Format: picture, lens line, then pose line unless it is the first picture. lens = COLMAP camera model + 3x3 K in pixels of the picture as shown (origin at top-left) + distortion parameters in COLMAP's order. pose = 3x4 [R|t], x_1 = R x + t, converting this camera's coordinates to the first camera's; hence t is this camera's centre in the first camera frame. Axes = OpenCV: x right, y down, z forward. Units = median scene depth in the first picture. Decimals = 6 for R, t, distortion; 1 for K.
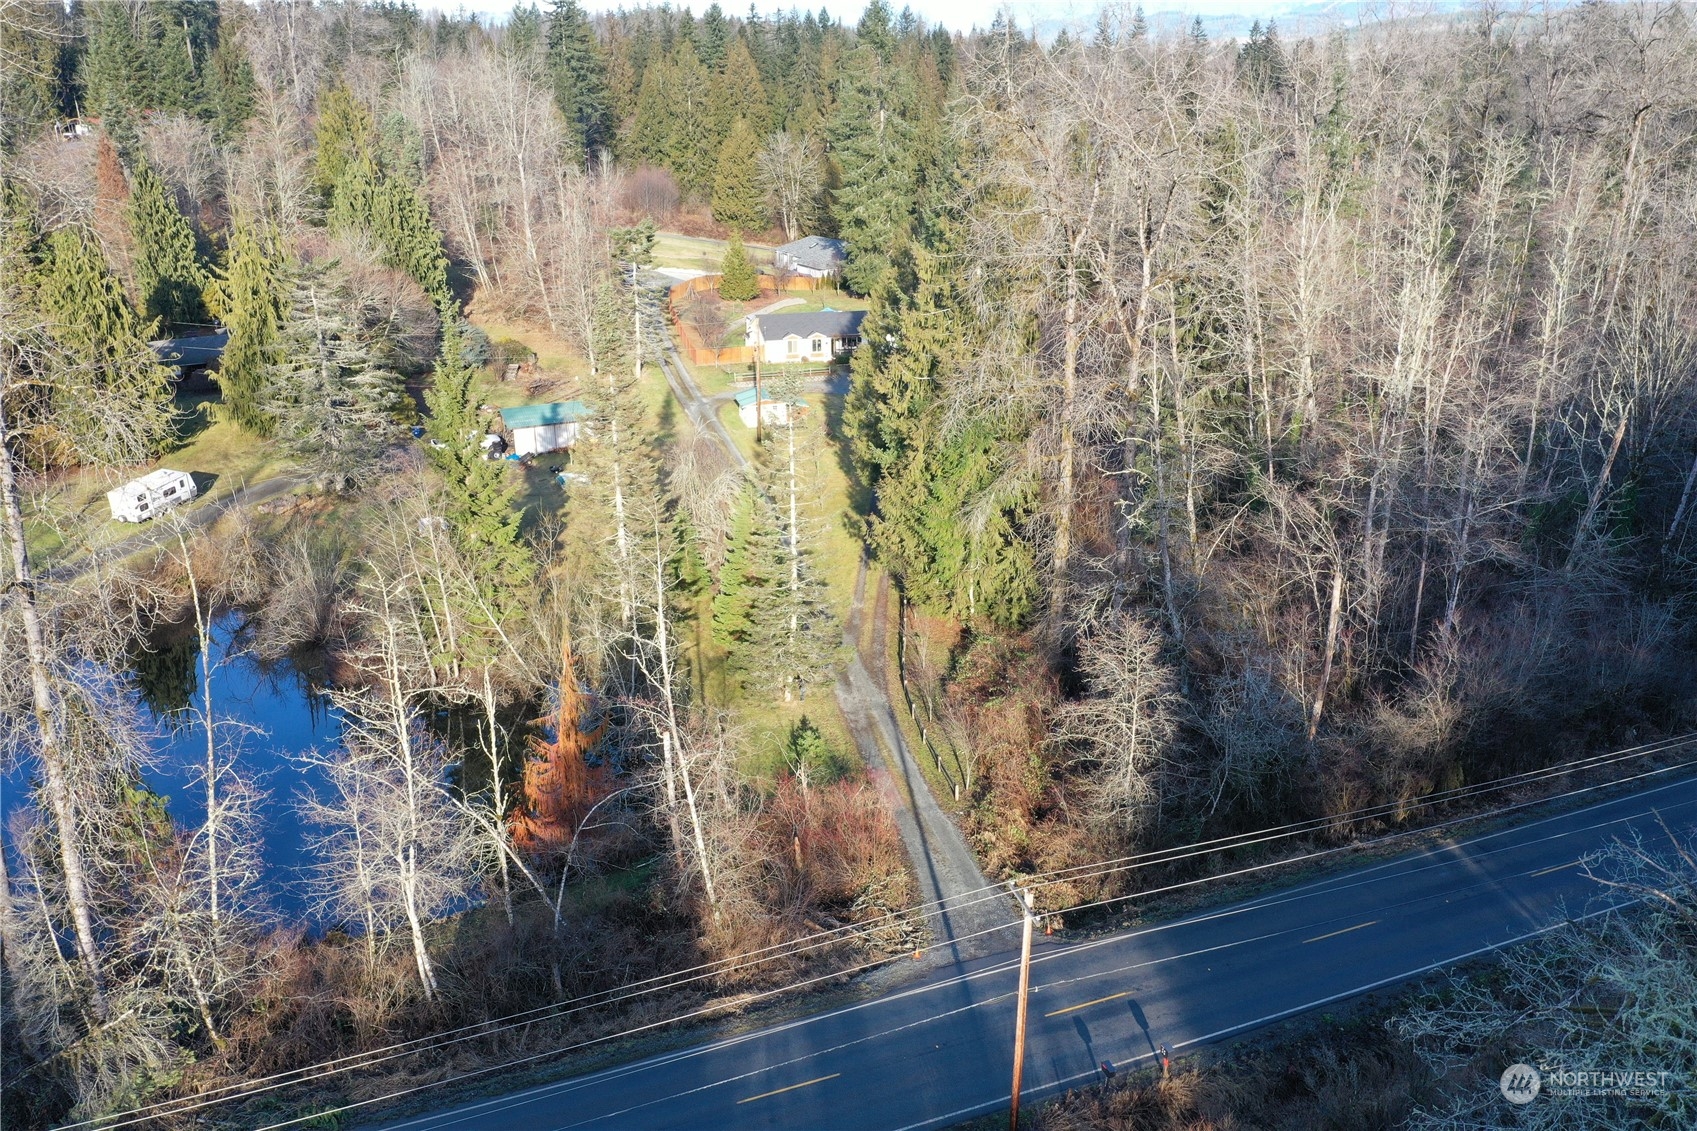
lens RADIAL K [[1337.2, 0, 840.0], [0, 1337.2, 562.9], [0, 0, 1]] dist [0.005217, -0.015248]
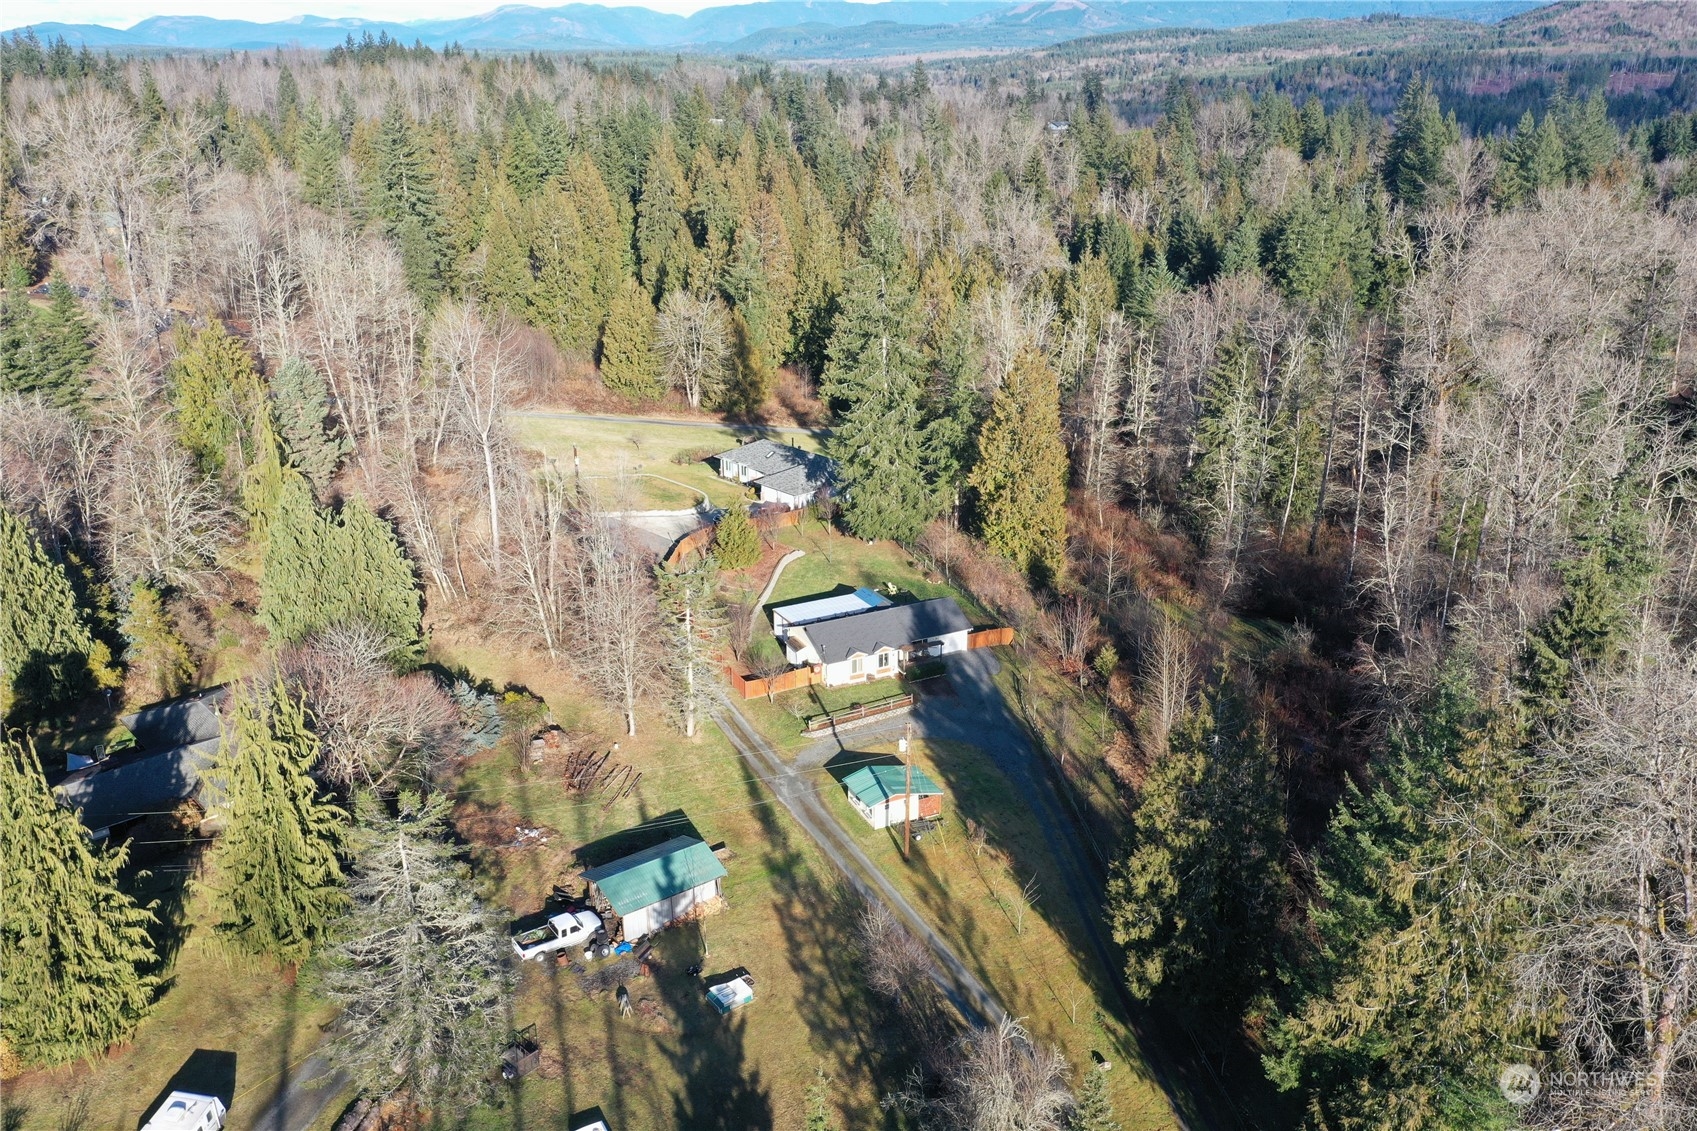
lens RADIAL K [[1337.2, 0, 854.8], [0, 1337.2, 575.0], [0, 0, 1]] dist [0.005217, -0.015248]
pose [[0.979478, -0.073708, 0.187590, -0.190712], [0.073309, 0.997268, 0.009073, -0.226315], [-0.187746, 0.004865, 0.982206, 0.173456]]
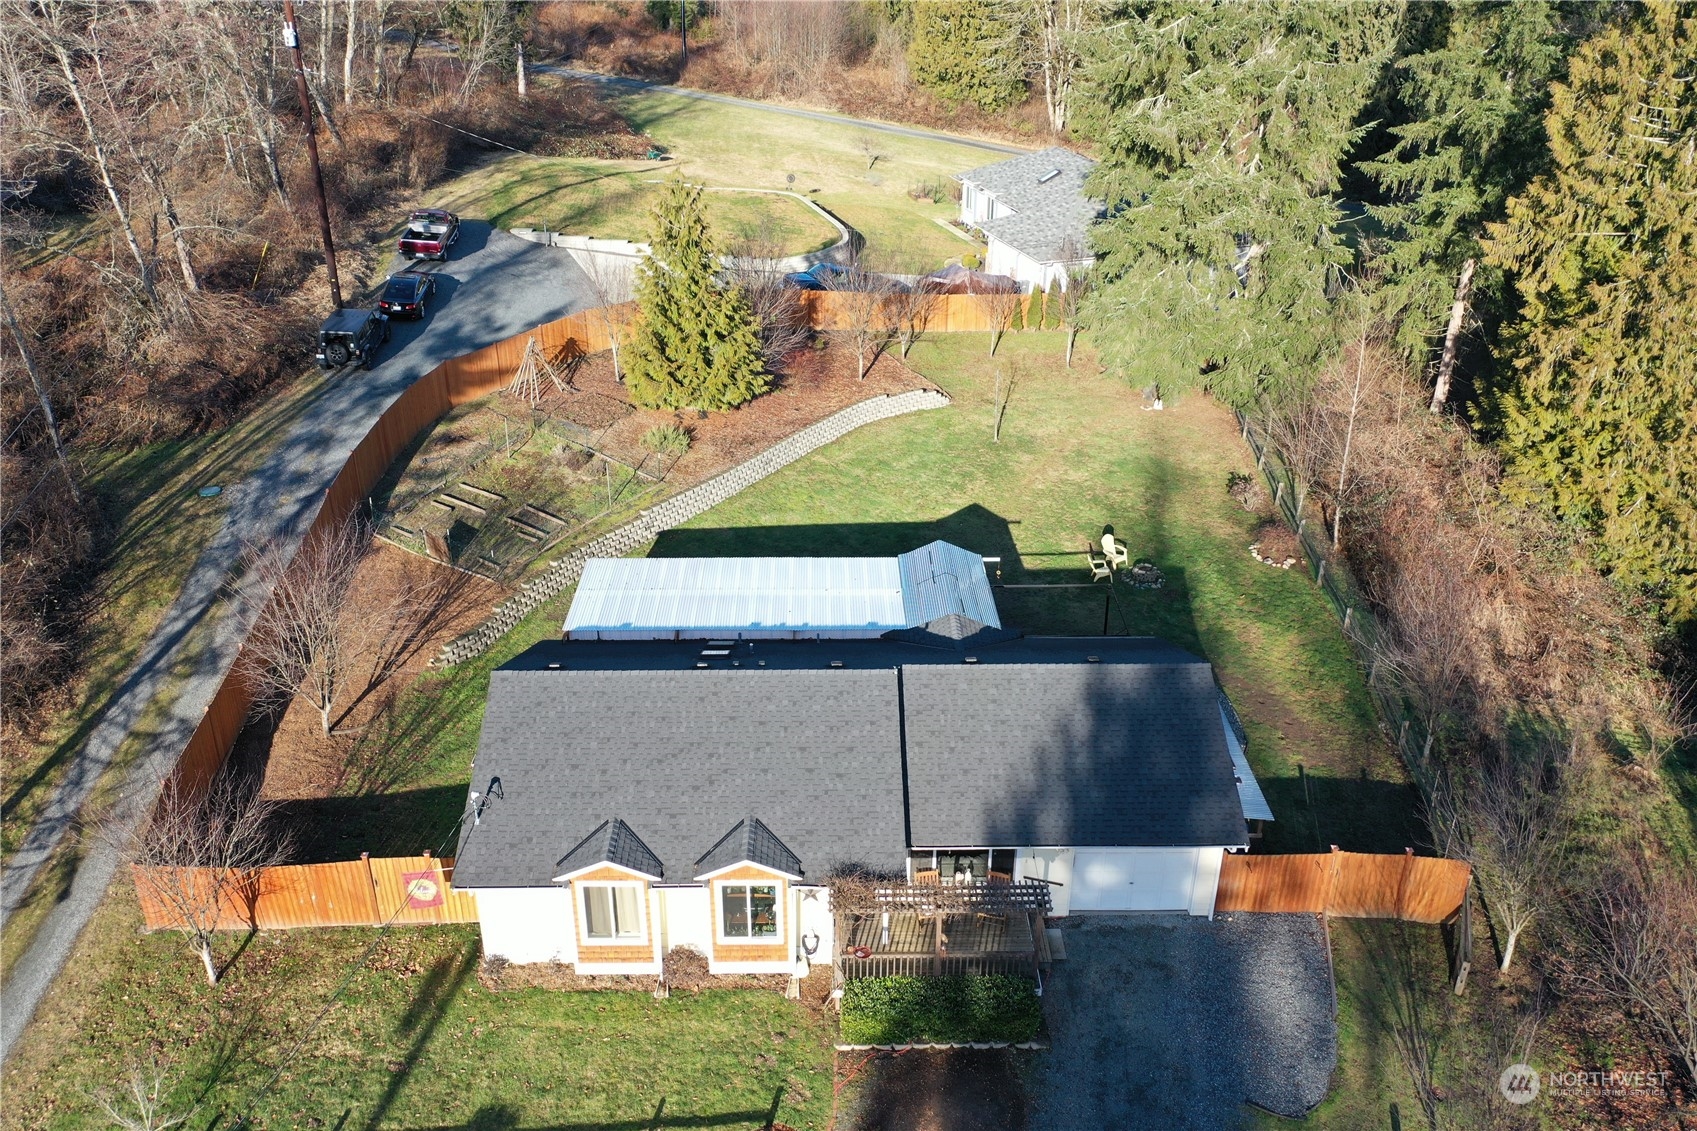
lens RADIAL K [[1337.2, 0, 846.1], [0, 1337.2, 554.9], [0, 0, 1]] dist [0.005217, -0.015248]
pose [[0.967535, 0.120547, -0.222135, 0.030380], [-0.096418, 0.988502, 0.116476, -0.234199], [0.233622, -0.091277, 0.968034, 0.835343]]
